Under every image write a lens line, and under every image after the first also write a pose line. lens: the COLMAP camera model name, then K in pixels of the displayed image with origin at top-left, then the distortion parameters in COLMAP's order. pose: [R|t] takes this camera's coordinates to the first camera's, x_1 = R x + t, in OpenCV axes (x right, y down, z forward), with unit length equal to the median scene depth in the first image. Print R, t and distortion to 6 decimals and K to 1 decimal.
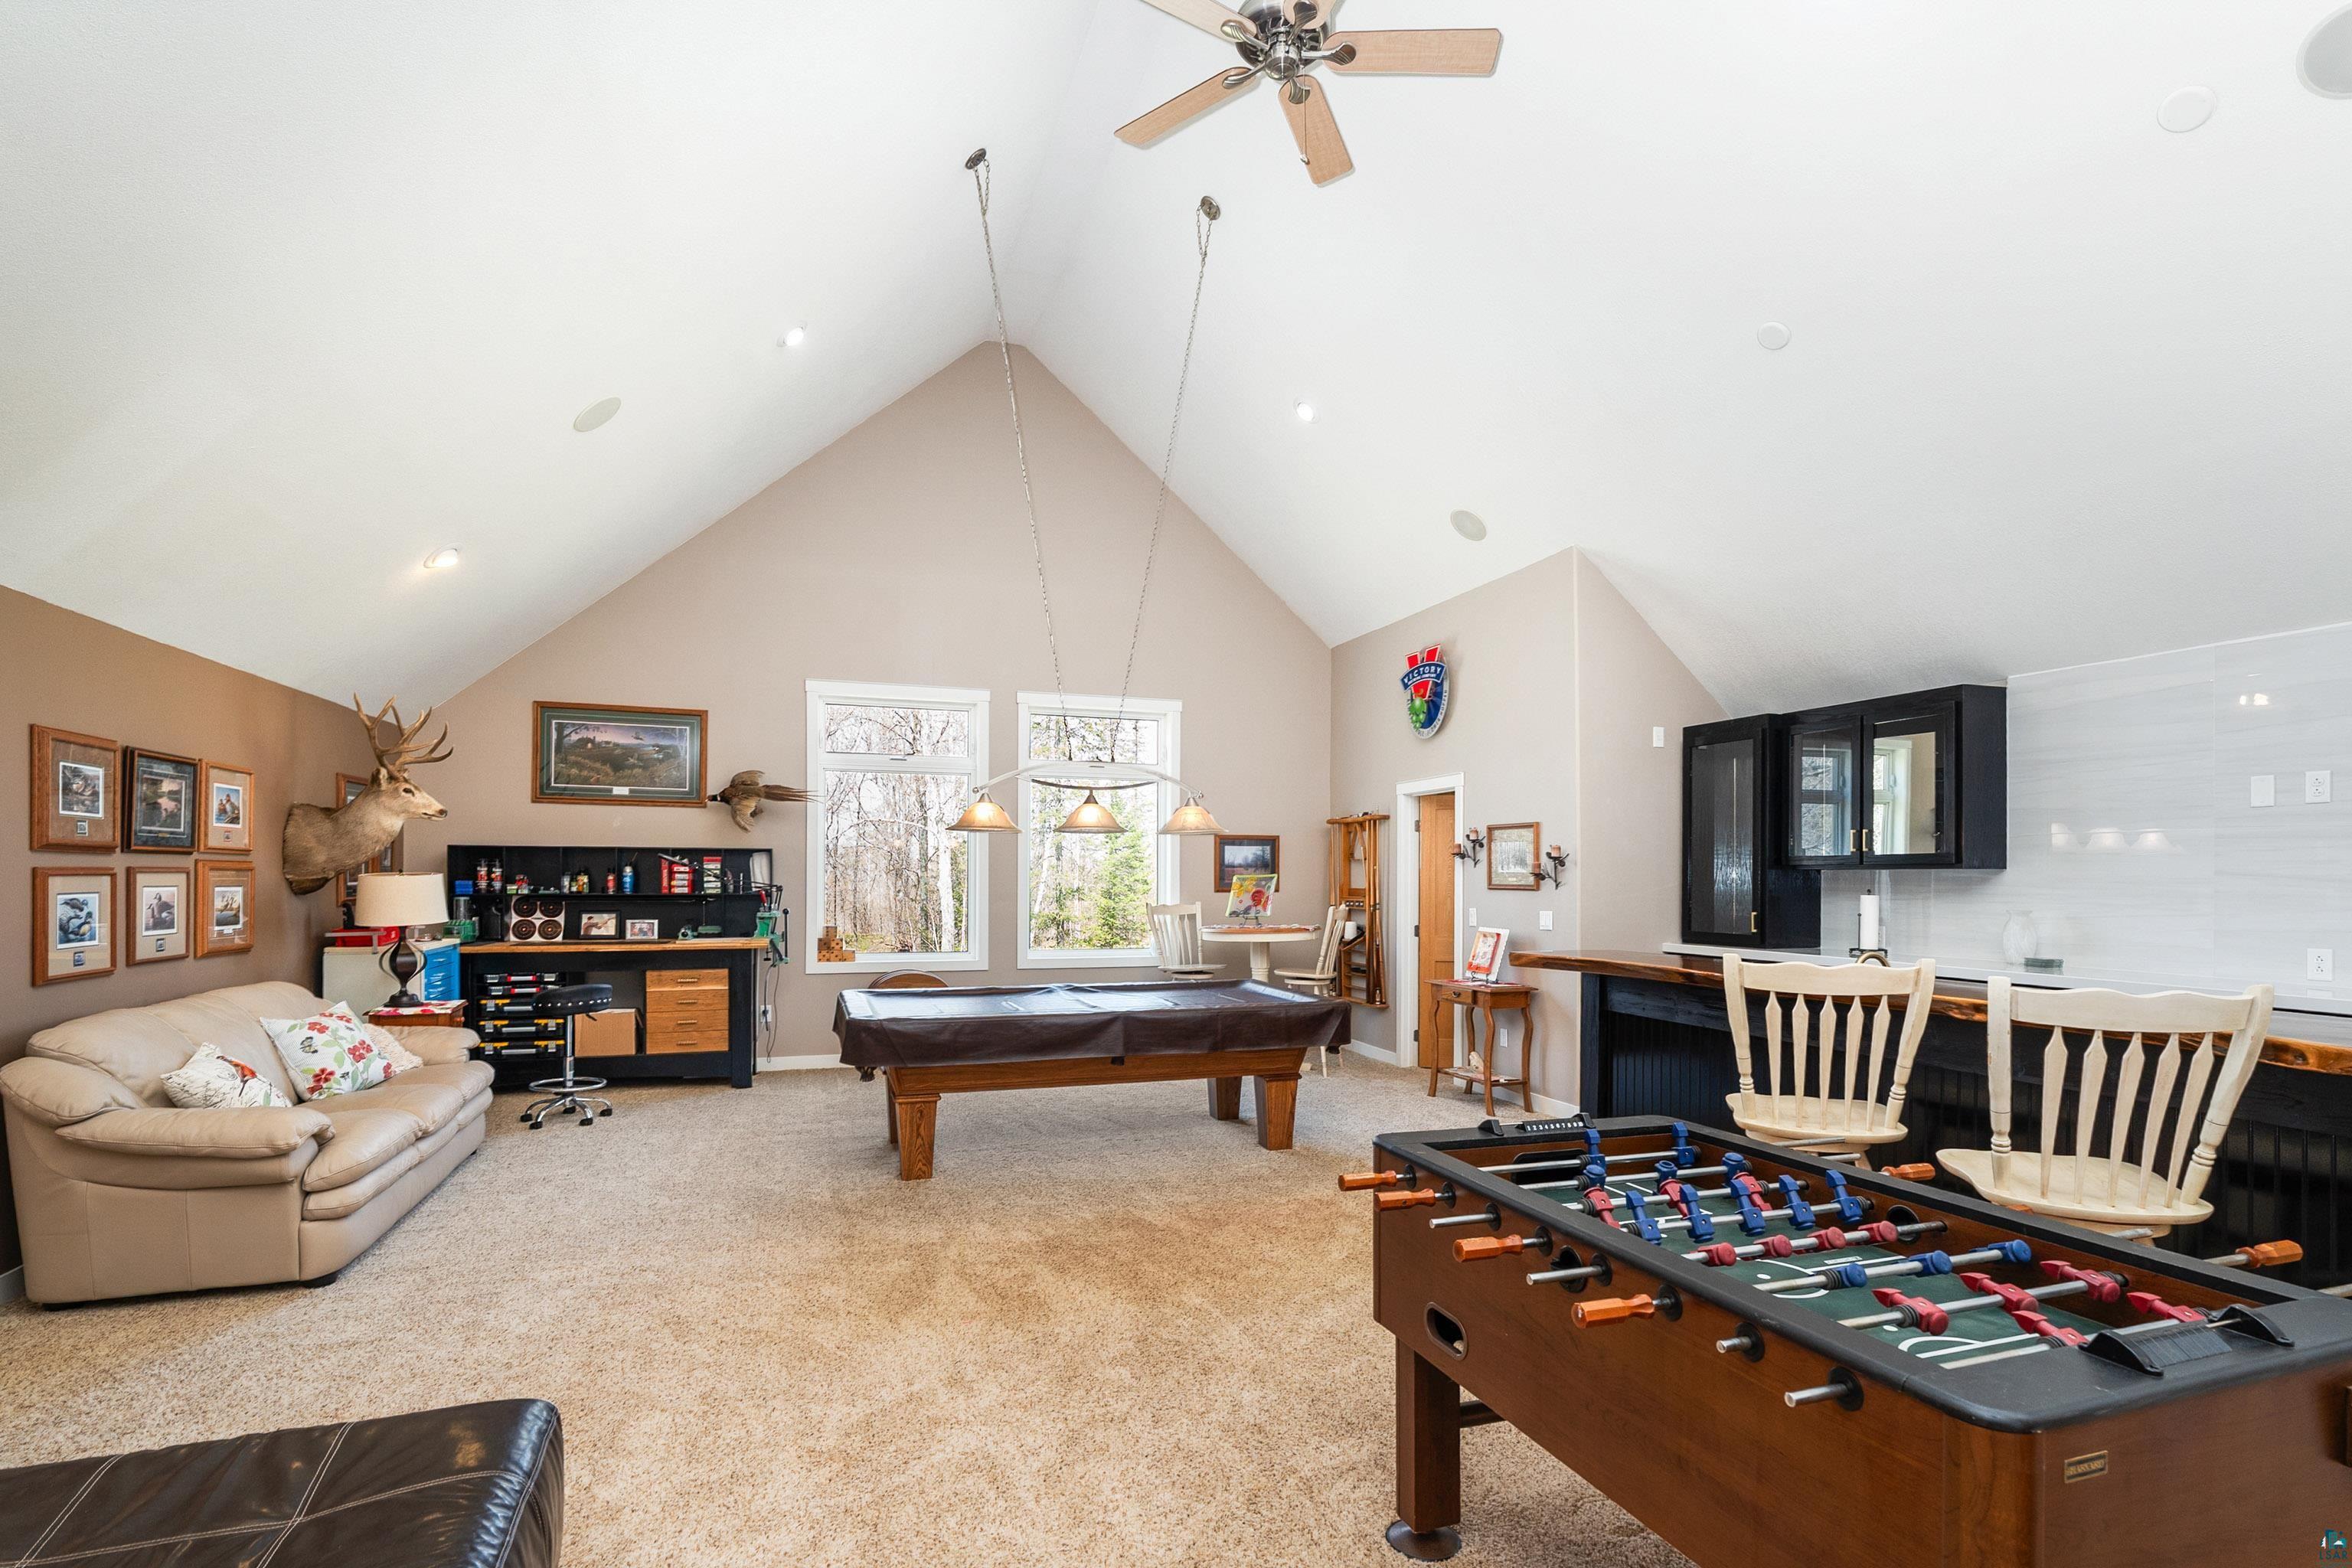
lens RADIAL K [[1115.4, 0, 1196.0], [0, 1115.4, 875.1], [0, 0, 1]] dist [-0.003372, -0.000107]
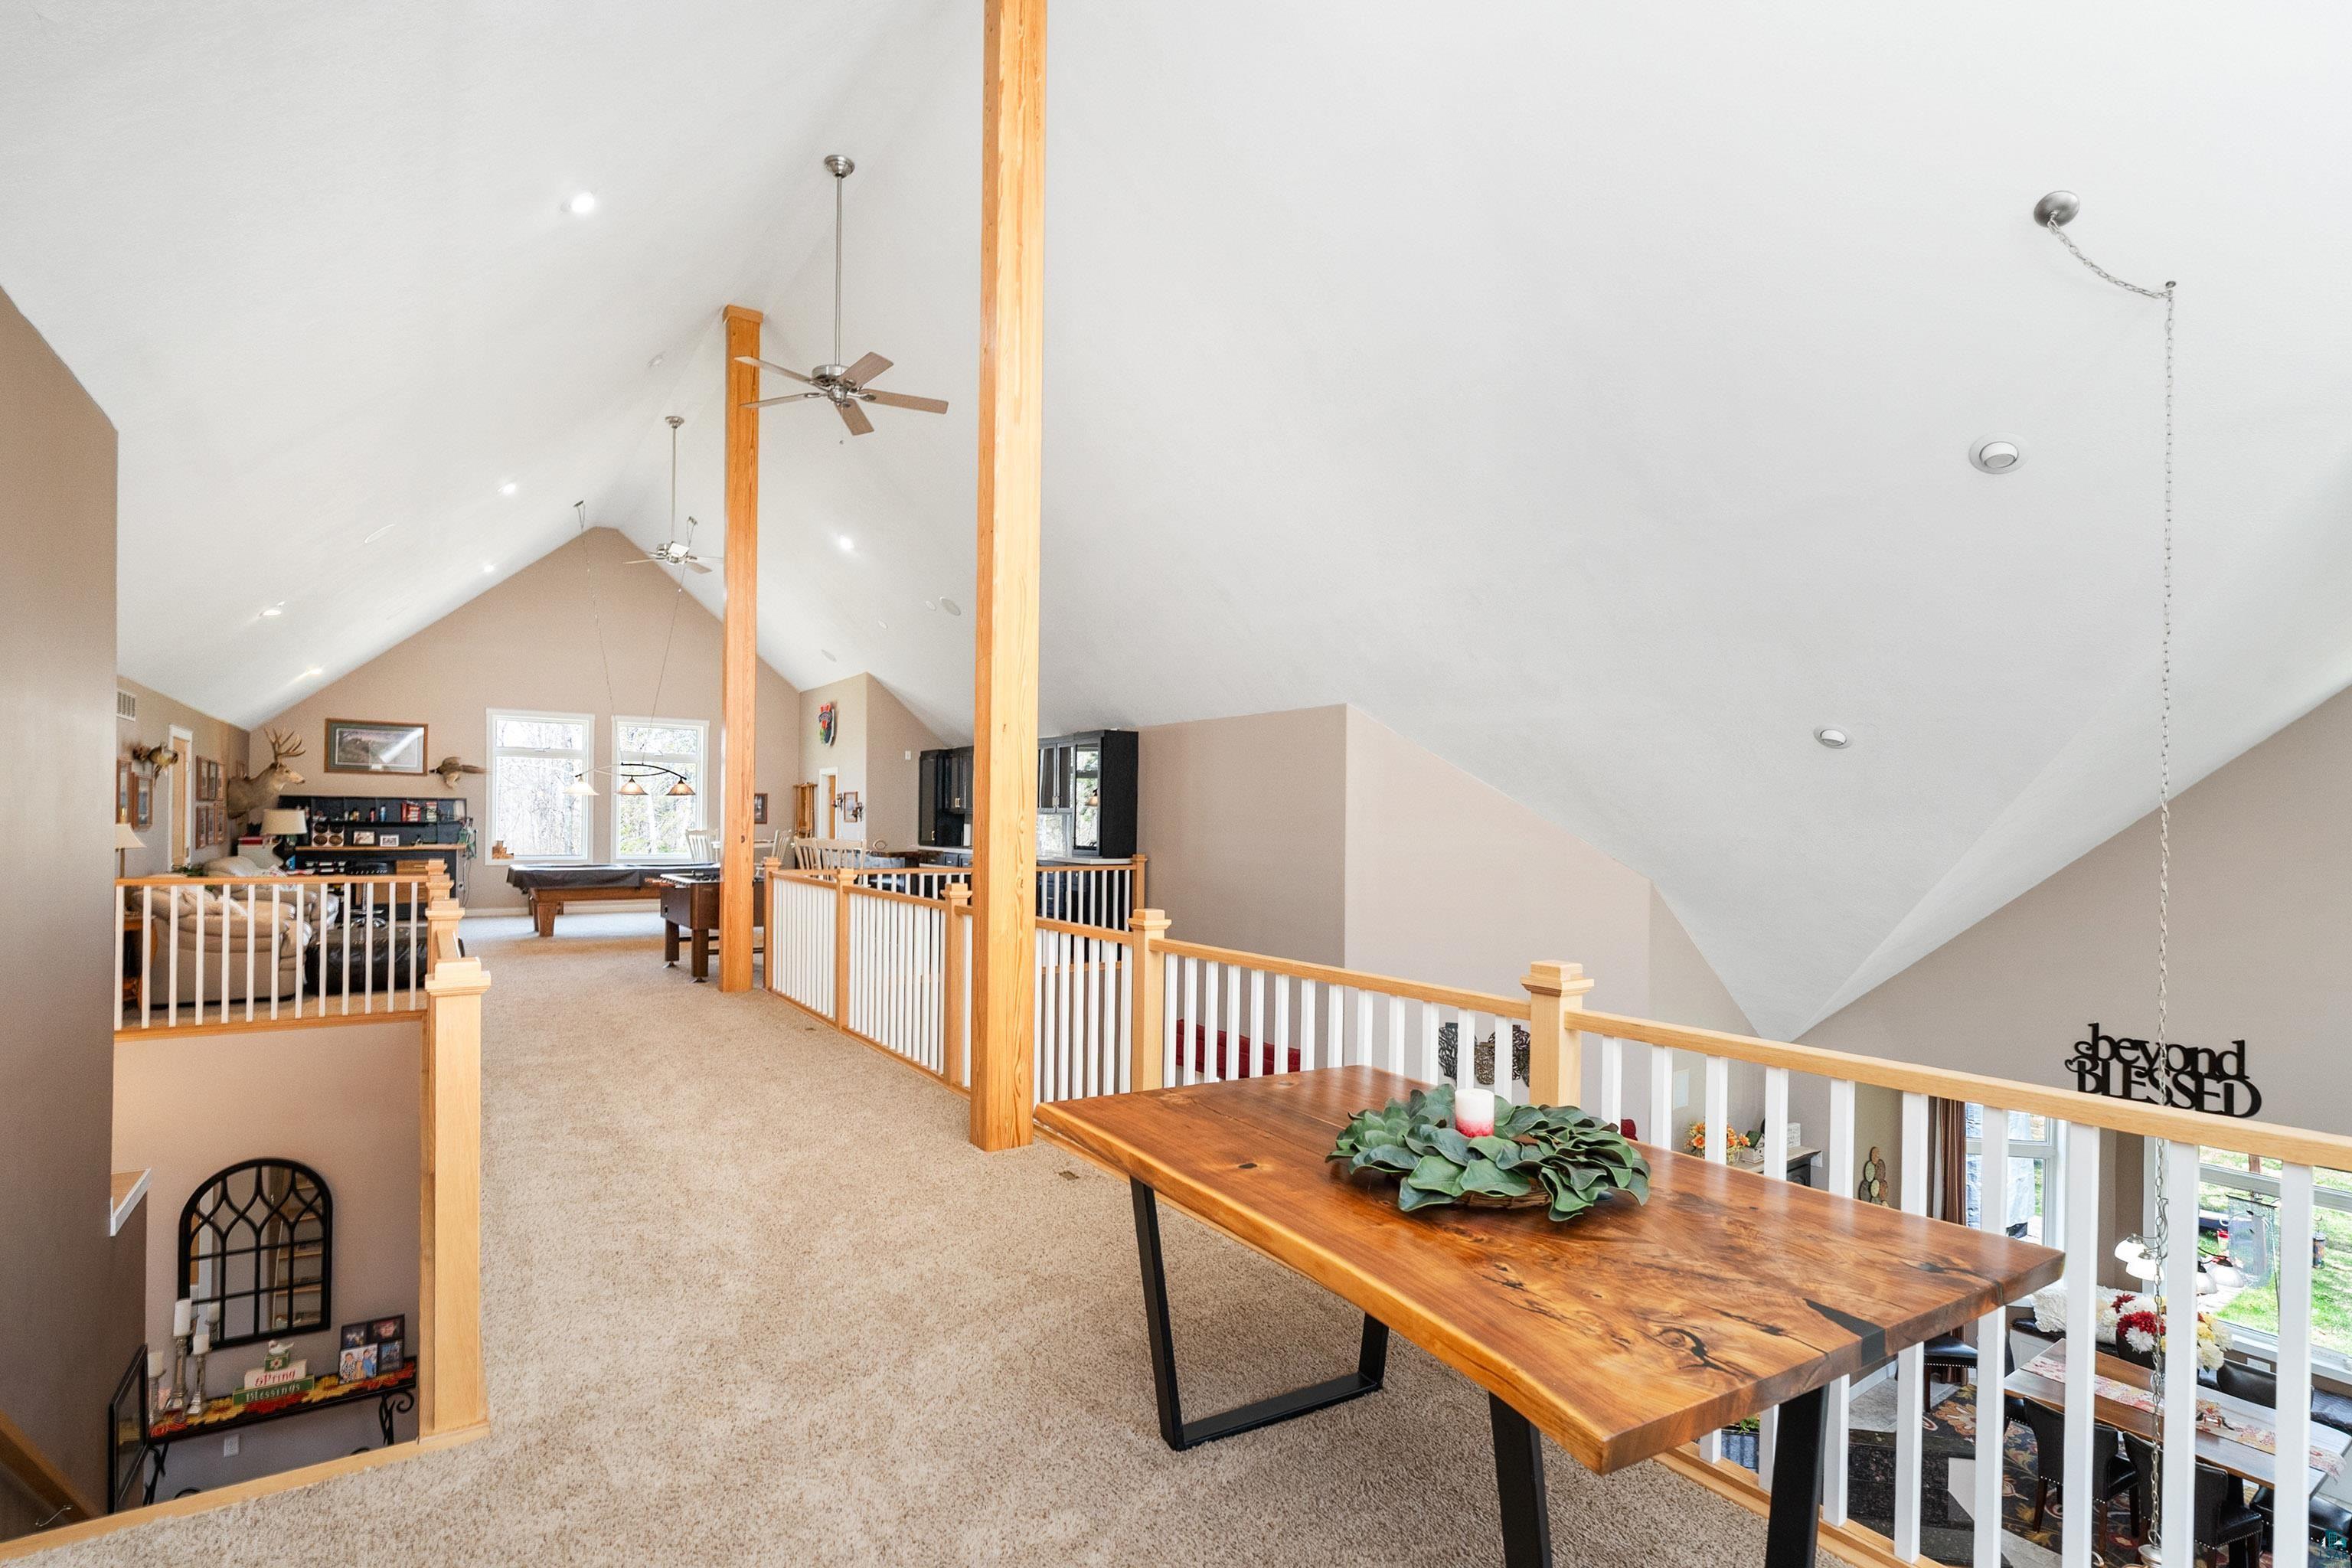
lens RADIAL K [[1115.4, 0, 1176.8], [0, 1115.4, 821.8], [0, 0, 1]] dist [-0.003372, -0.000107]
pose [[0.967462, 0.006508, 0.252933, 0.327960], [-0.007254, 0.999972, 0.002020, 0.004029], [-0.252913, -0.003789, 0.967482, -1.203294]]
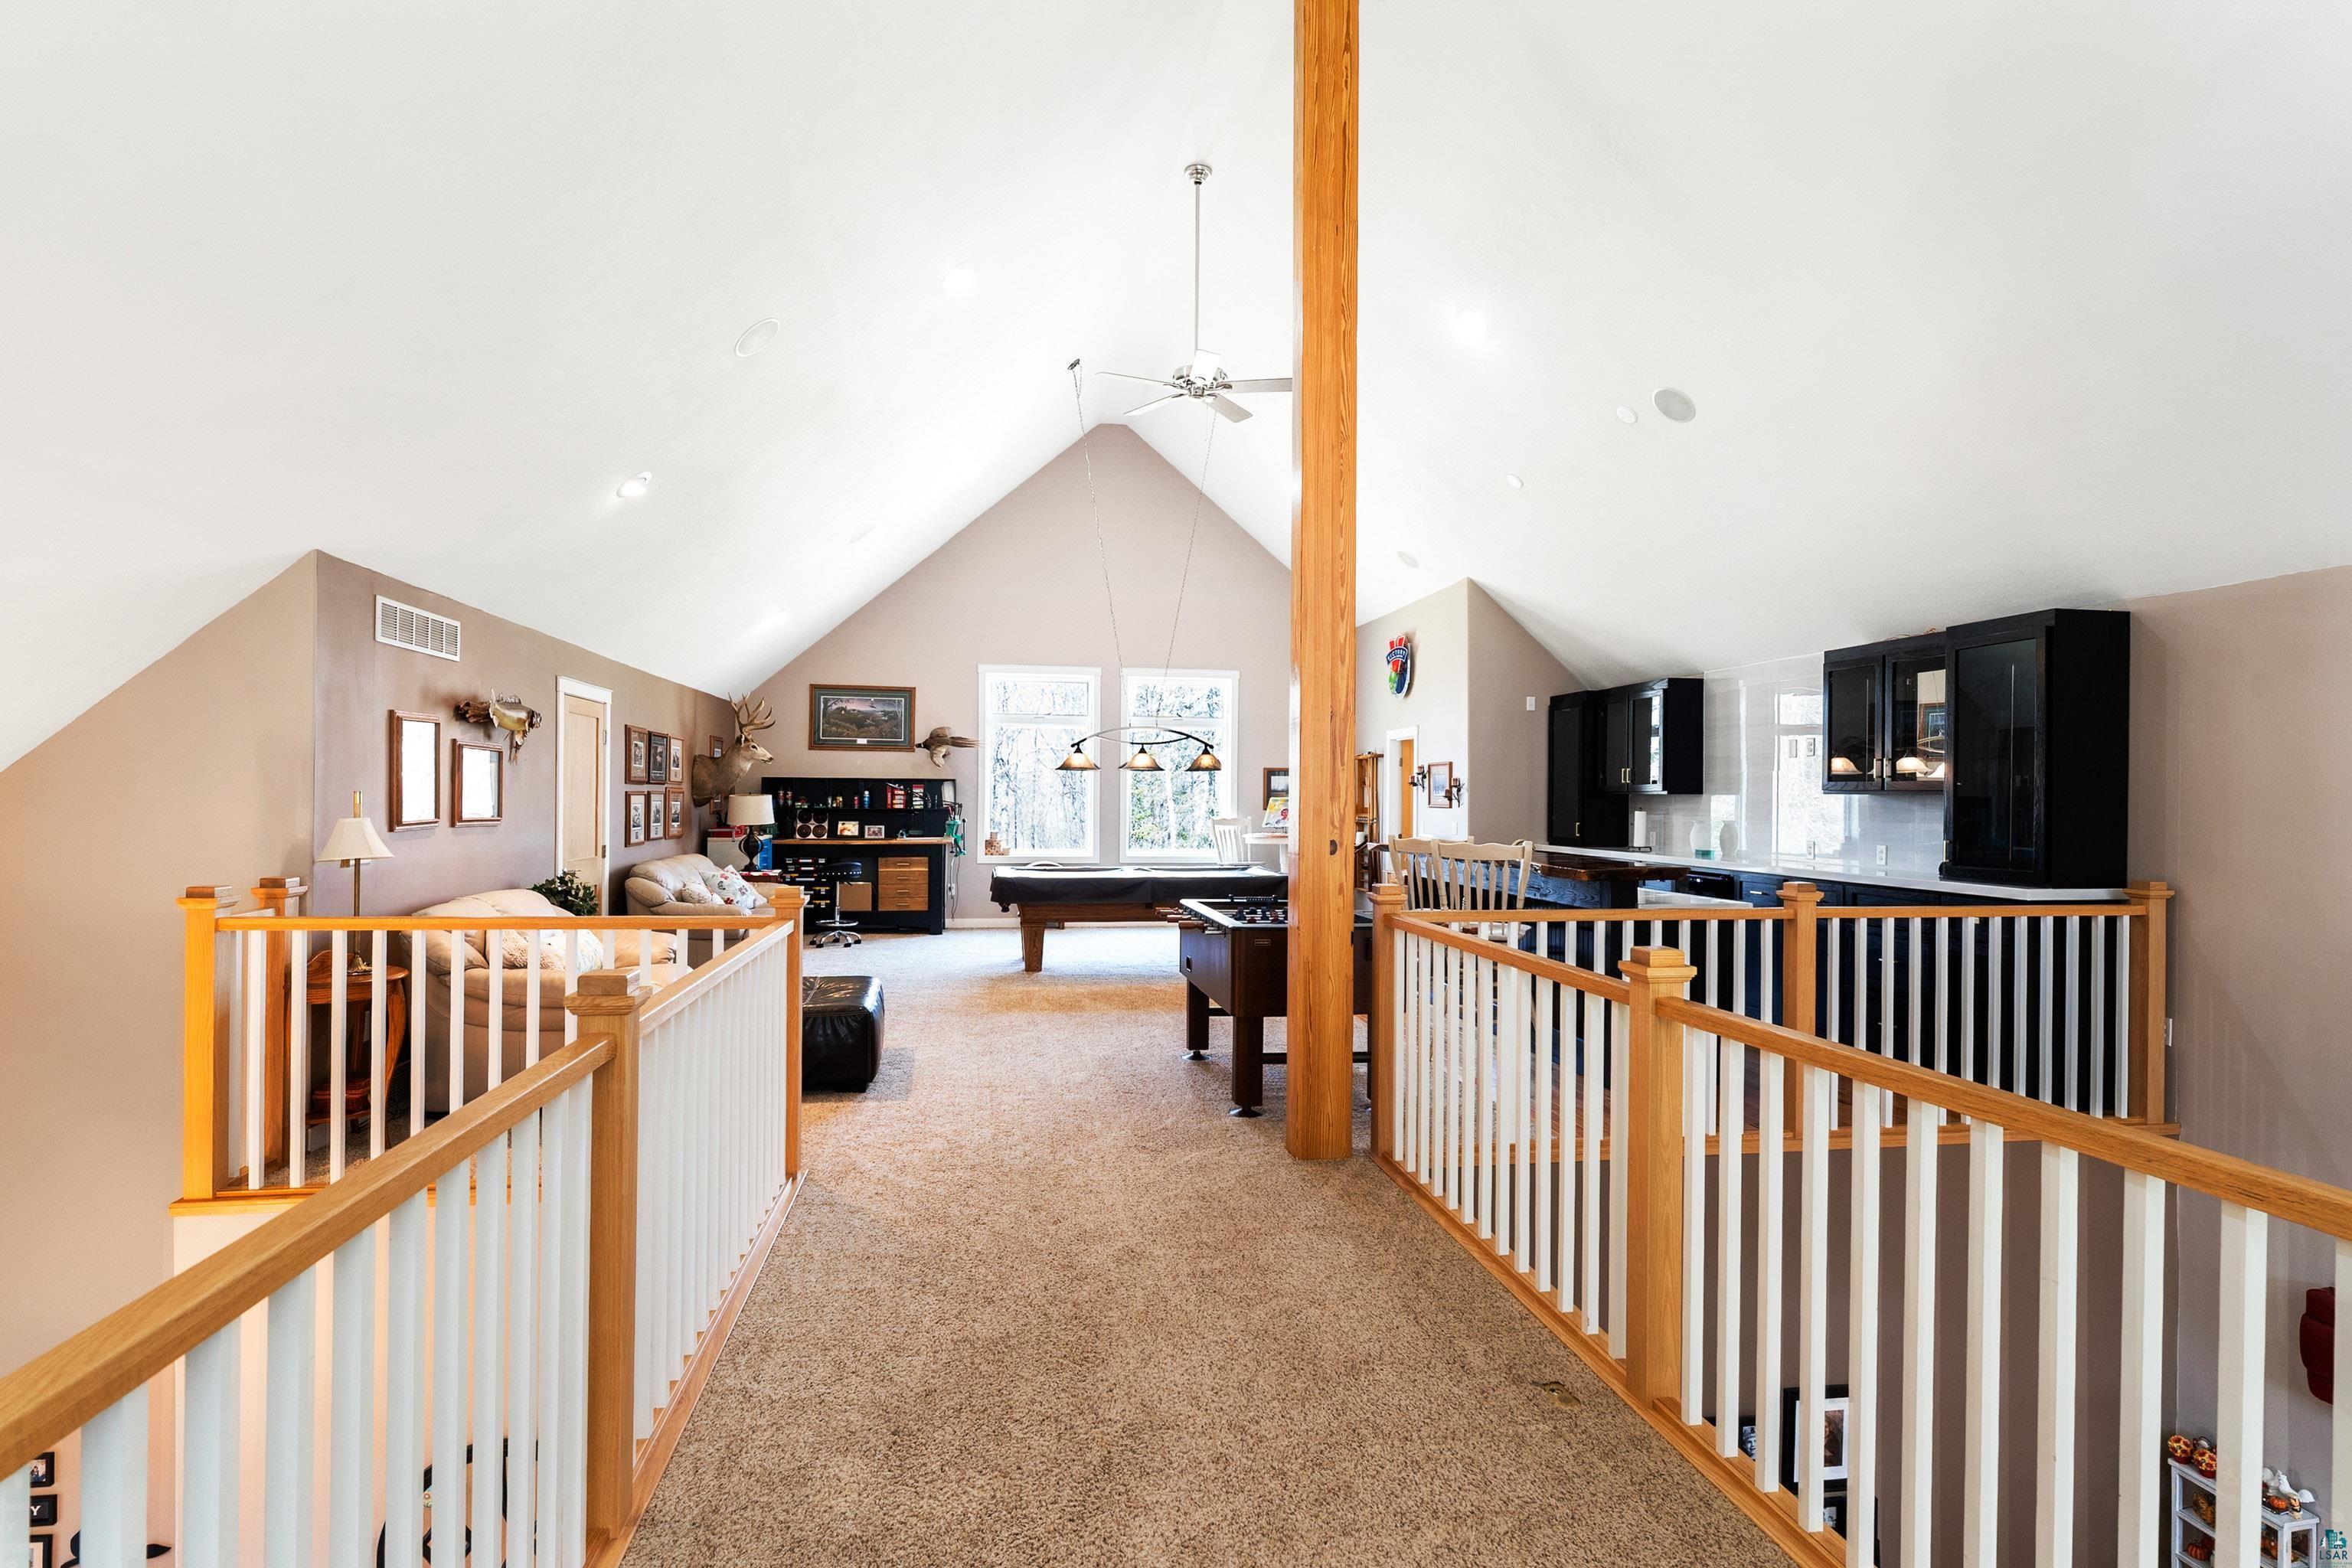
lens RADIAL K [[1187.0, 0, 1181.4], [0, 1187.0, 791.0], [0, 0, 1]] dist [0.000299, 0.000075]
pose [[0.984585, 0.001283, -0.174900, 0.208651], [-0.002607, 0.999970, -0.007343, 0.003589], [0.174885, 0.007686, 0.984559, -0.546892]]
